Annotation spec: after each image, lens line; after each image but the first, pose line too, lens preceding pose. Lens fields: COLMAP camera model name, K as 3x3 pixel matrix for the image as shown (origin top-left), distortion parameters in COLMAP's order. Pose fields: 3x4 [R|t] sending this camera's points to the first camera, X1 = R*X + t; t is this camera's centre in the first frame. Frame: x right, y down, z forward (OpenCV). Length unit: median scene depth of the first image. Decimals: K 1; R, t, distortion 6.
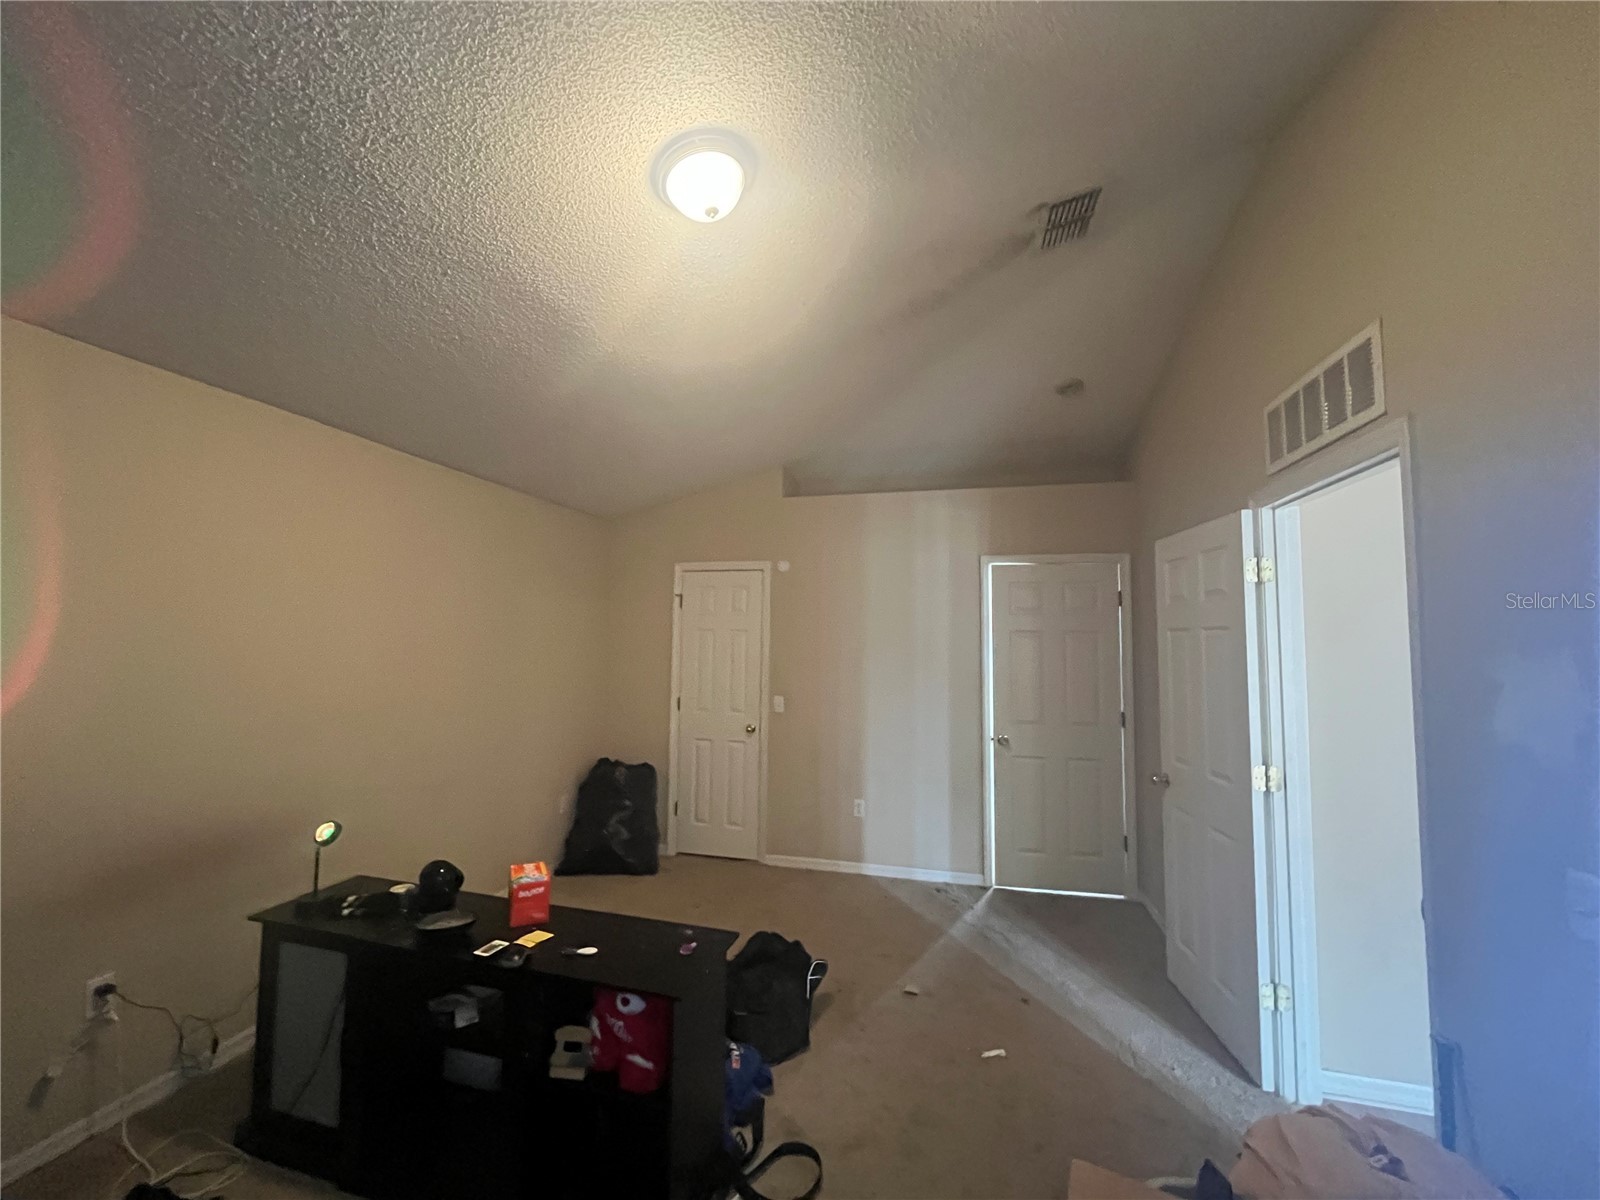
lens RADIAL K [[653.3, 0, 793.5], [0, 653.3, 596.3], [0, 0, 1]] dist [-0.006294, 0.001146]
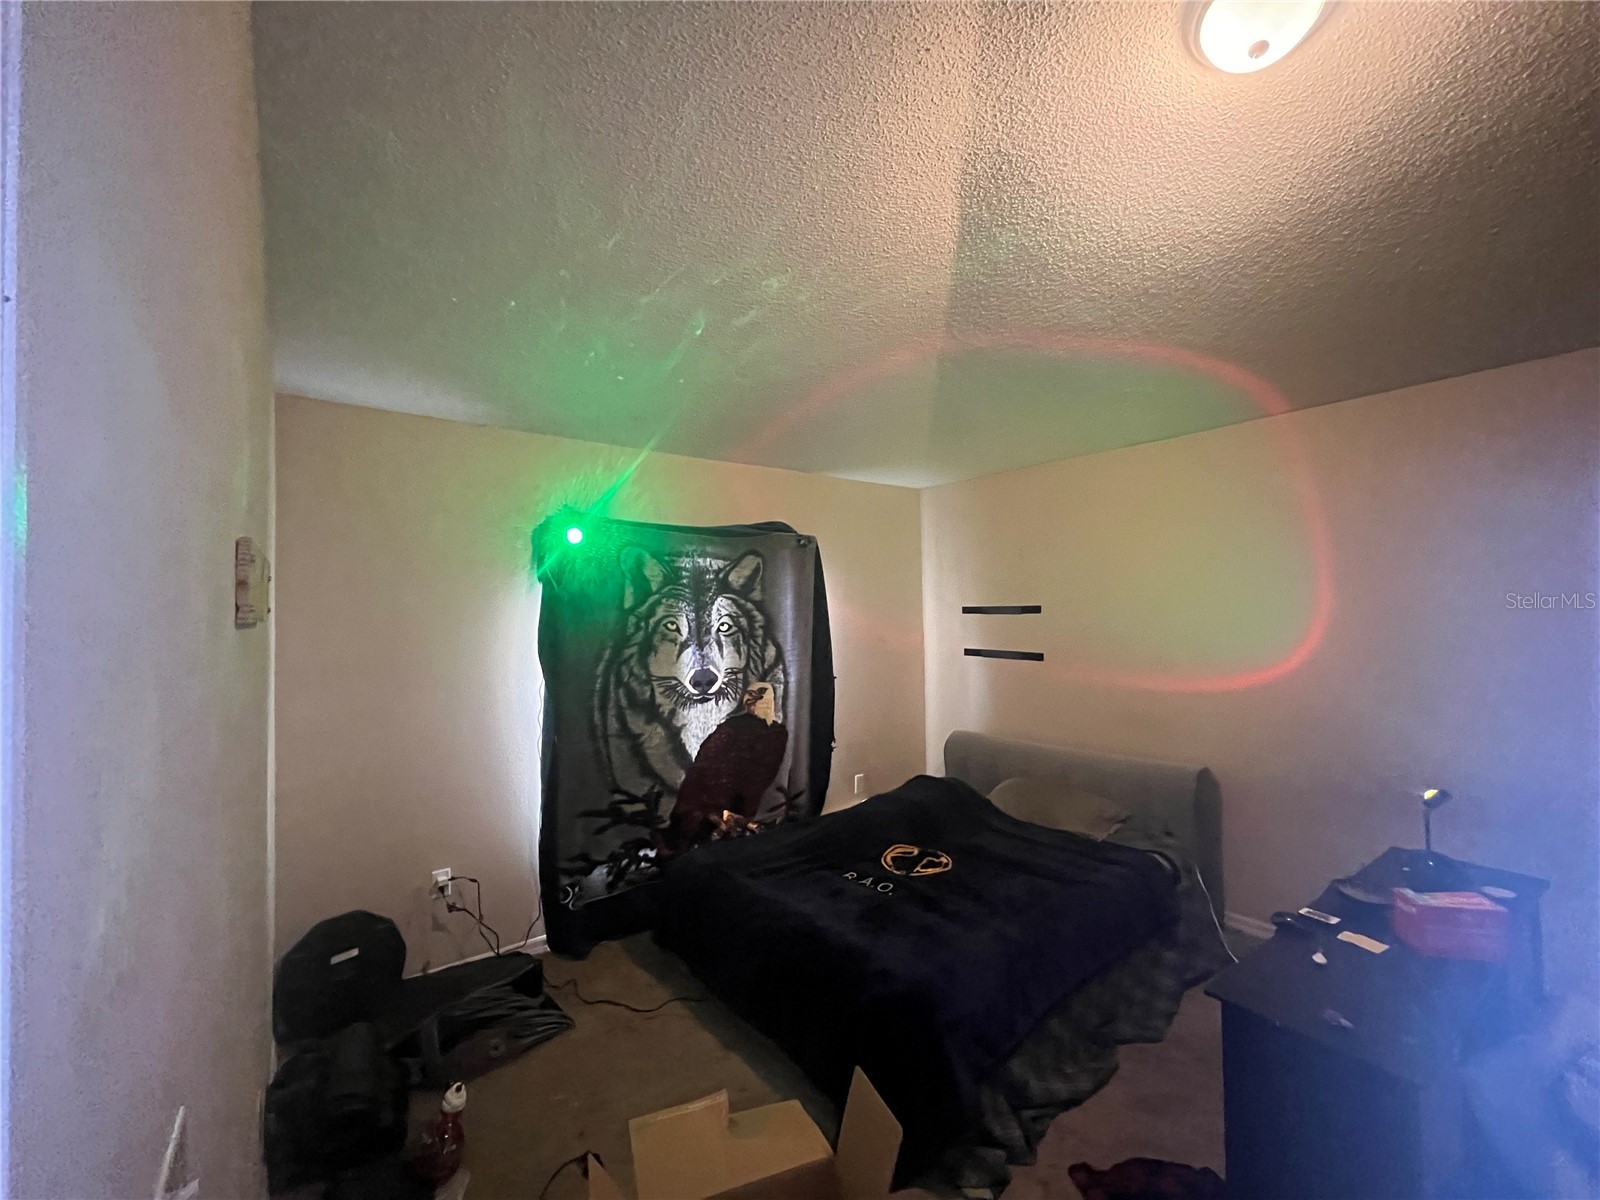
lens RADIAL K [[653.3, 0, 799.1], [0, 653.3, 604.9], [0, 0, 1]] dist [-0.006294, 0.001146]
pose [[-0.625413, -0.025495, -0.779877, 0.823815], [0.049797, 0.996125, -0.072499, 0.097206], [0.778703, -0.084177, -0.621720, 1.036931]]
